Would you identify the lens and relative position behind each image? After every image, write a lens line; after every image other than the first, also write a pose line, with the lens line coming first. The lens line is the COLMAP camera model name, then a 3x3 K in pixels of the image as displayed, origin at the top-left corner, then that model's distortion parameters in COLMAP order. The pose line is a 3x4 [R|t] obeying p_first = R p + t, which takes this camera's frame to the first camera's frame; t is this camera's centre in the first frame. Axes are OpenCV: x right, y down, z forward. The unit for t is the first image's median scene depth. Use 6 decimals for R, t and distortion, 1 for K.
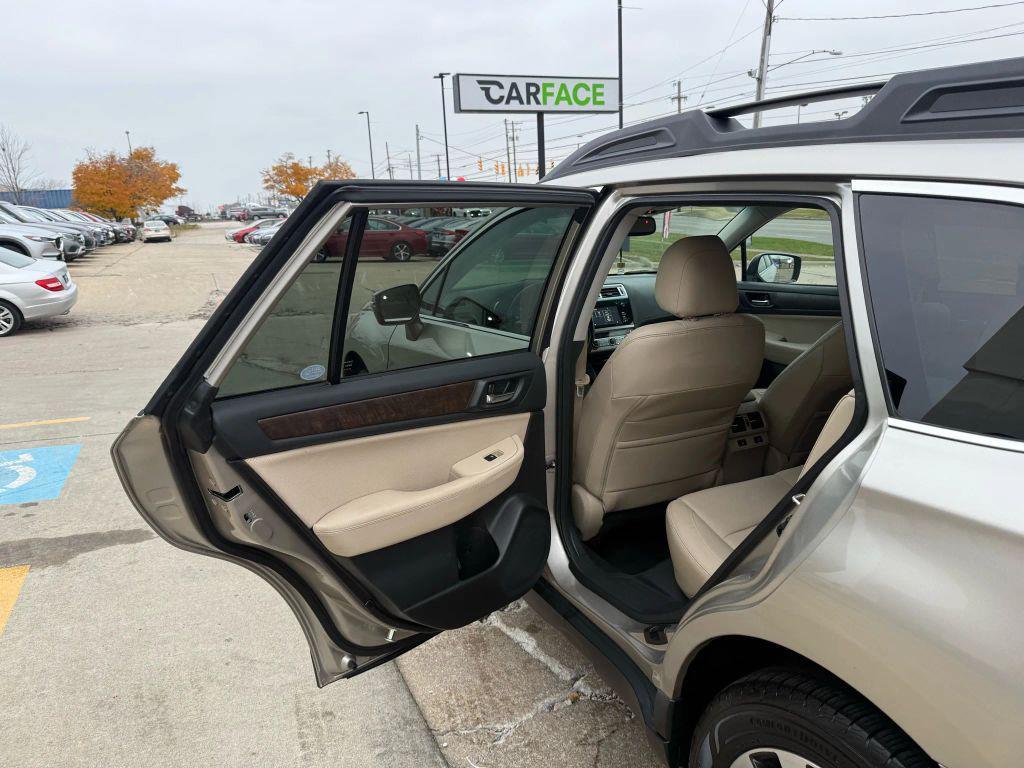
lens RADIAL K [[732.4, 0, 509.0], [0, 732.4, 384.0], [0, 0, 1]] dist [0.022849, -0.039955]
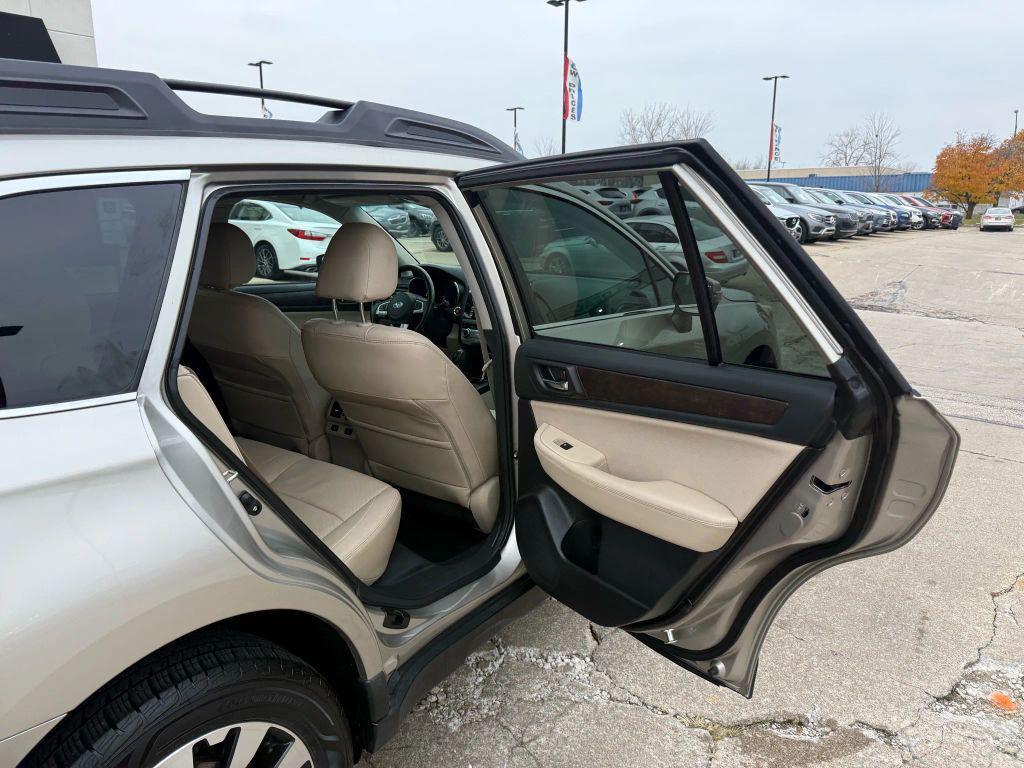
lens RADIAL K [[732.4, 0, 504.9], [0, 732.4, 385.1], [0, 0, 1]] dist [0.022849, -0.039955]
pose [[0.460487, 0.243444, -0.853632, 0.099094], [-0.224141, 0.962385, 0.153547, -0.014687], [0.858902, 0.120627, 0.497731, 0.051496]]
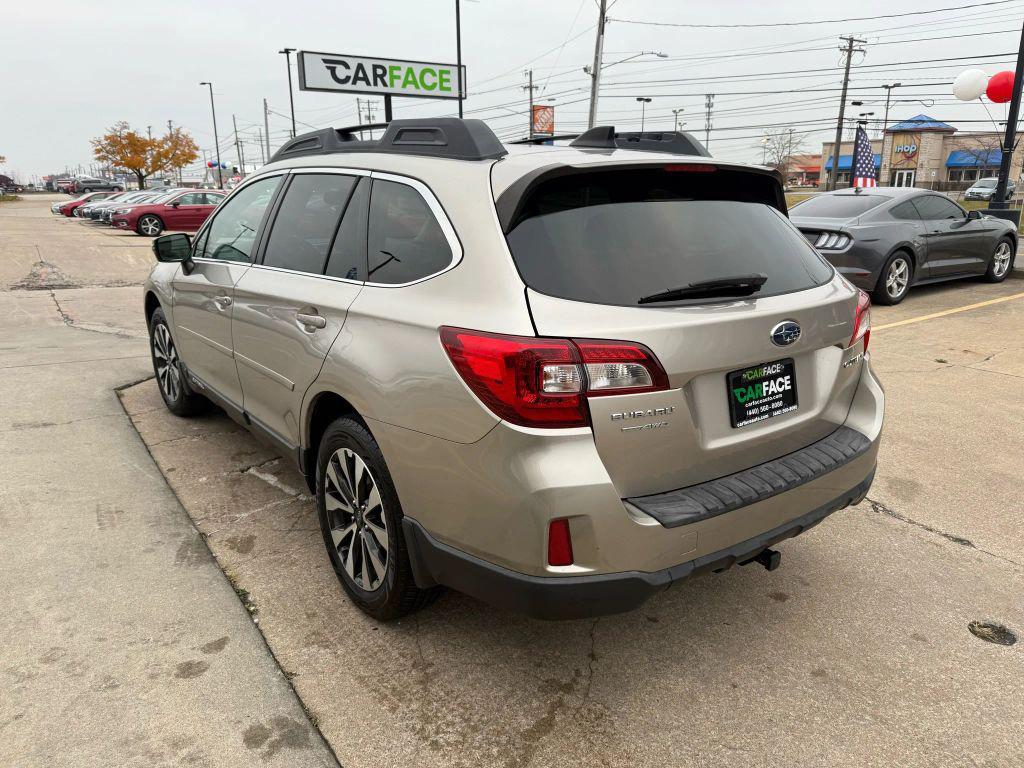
lens RADIAL K [[732.4, 0, 513.9], [0, 732.4, 387.7], [0, 0, 1]] dist [0.022849, -0.039955]
pose [[0.982282, -0.016722, 0.186661, 0.018432], [0.011915, 0.999569, 0.026842, 0.010651], [-0.187030, -0.024142, 0.982058, -0.042707]]
